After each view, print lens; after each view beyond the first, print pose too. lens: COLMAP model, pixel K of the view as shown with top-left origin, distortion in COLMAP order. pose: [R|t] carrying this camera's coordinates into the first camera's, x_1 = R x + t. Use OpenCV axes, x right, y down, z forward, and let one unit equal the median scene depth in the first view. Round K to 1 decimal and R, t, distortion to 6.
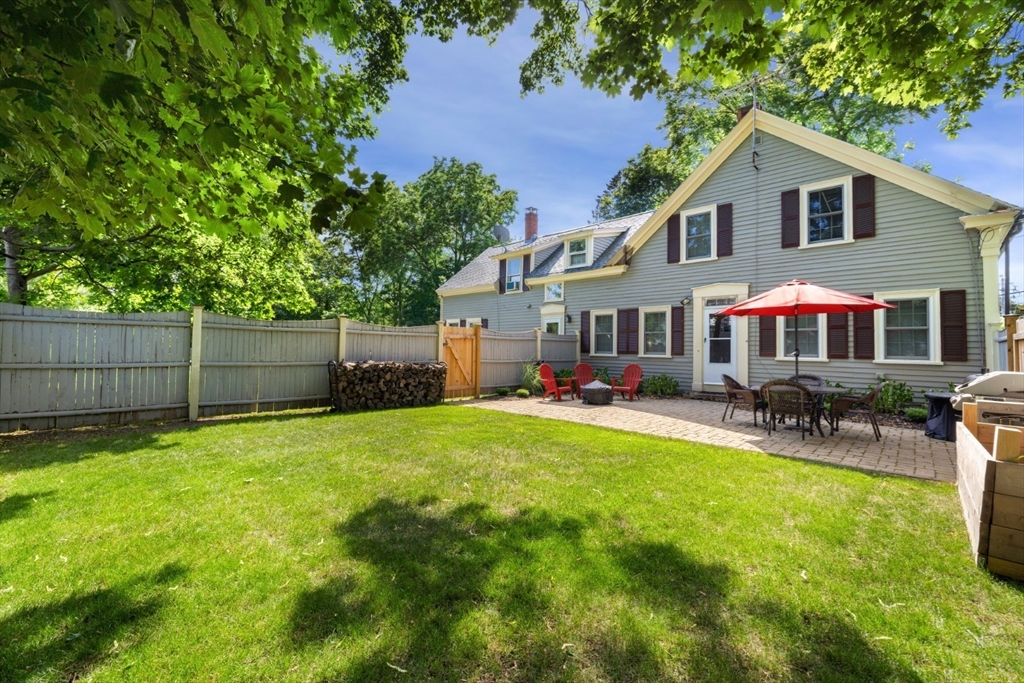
lens RADIAL K [[422.5, 0, 510.7], [0, 422.5, 335.3], [0, 0, 1]] dist [-0.009830, -0.000131]
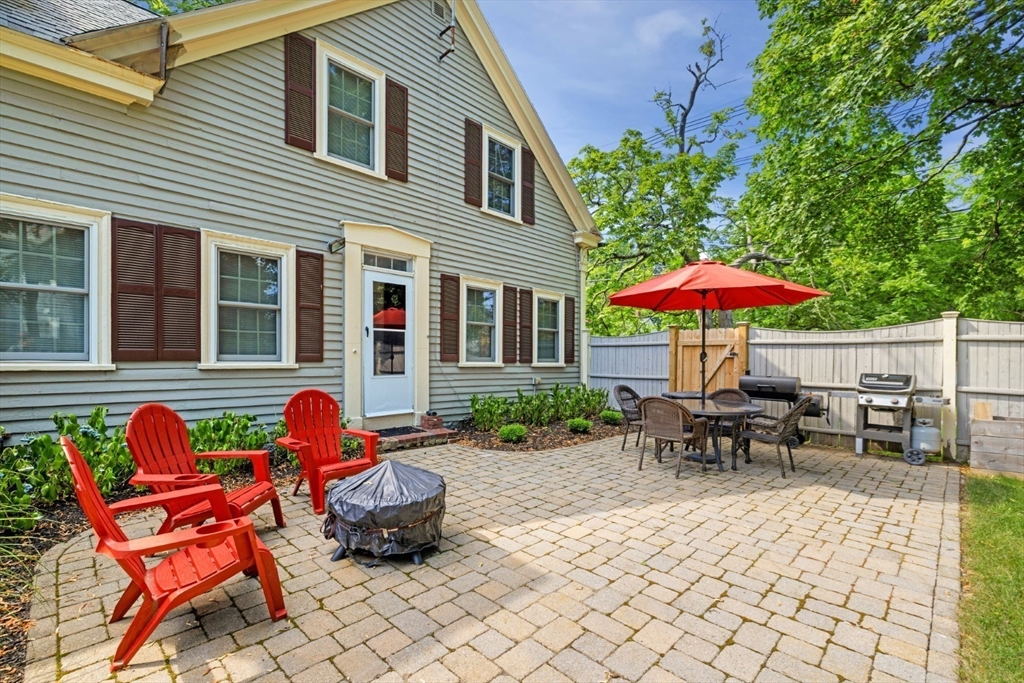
lens RADIAL K [[449.4, 0, 498.1], [0, 449.4, 362.8], [0, 0, 1]] dist [0.000913, 0.000370]
pose [[0.041087, -0.022683, 0.998898, -0.076572], [-0.044716, 0.998699, 0.024517, 0.030056], [-0.998154, -0.045674, 0.040020, 0.844602]]
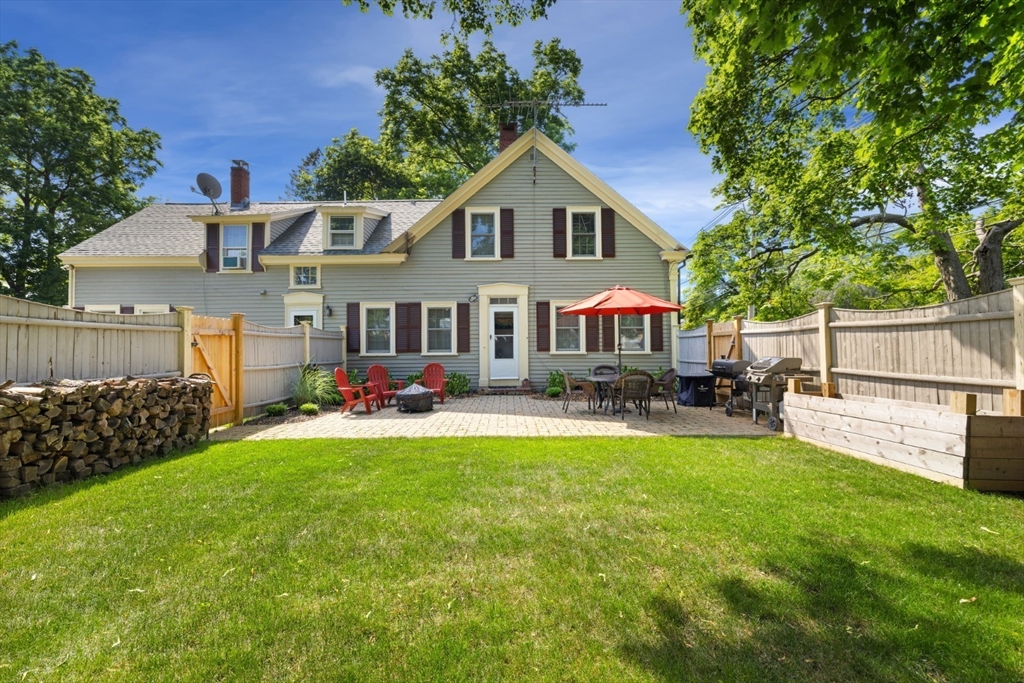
lens RADIAL K [[422.5, 0, 508.8], [0, 422.5, 340.3], [0, 0, 1]] dist [-0.009830, -0.000131]
pose [[0.722176, -0.007491, 0.691669, -0.230758], [-0.005141, 0.999856, 0.016196, 0.002988], [-0.691690, -0.015252, 0.722033, 0.227727]]
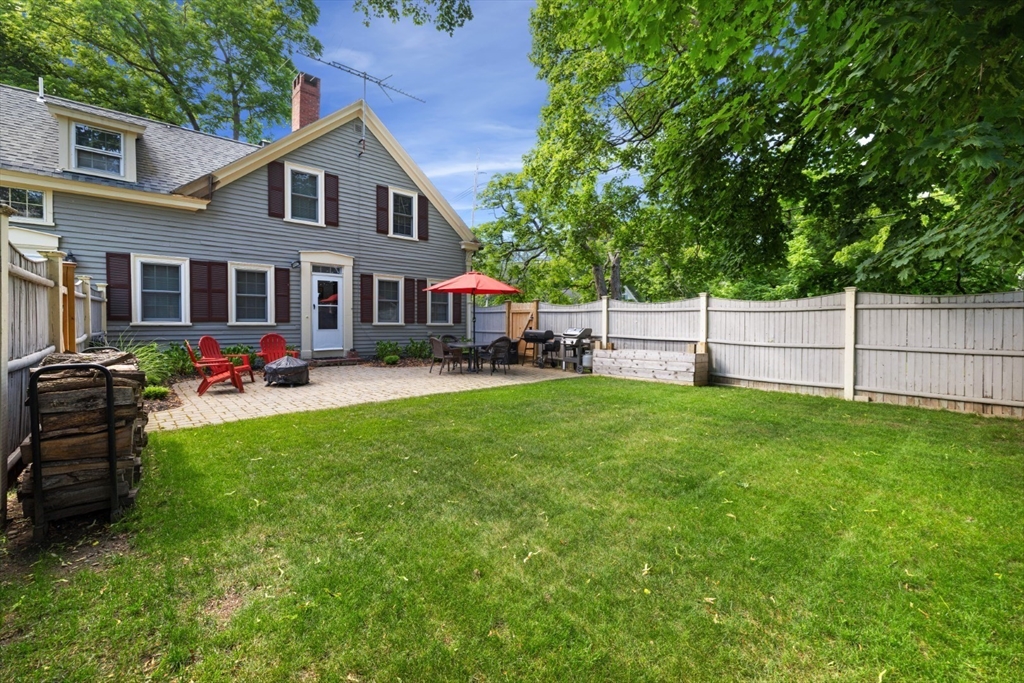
lens RADIAL K [[422.5, 0, 510.2], [0, 422.5, 331.9], [0, 0, 1]] dist [-0.009830, -0.000131]
pose [[0.071271, -0.040562, 0.996632, -0.506119], [-0.043404, 0.998100, 0.043725, 0.008057], [-0.996512, -0.046374, 0.069375, 0.486879]]
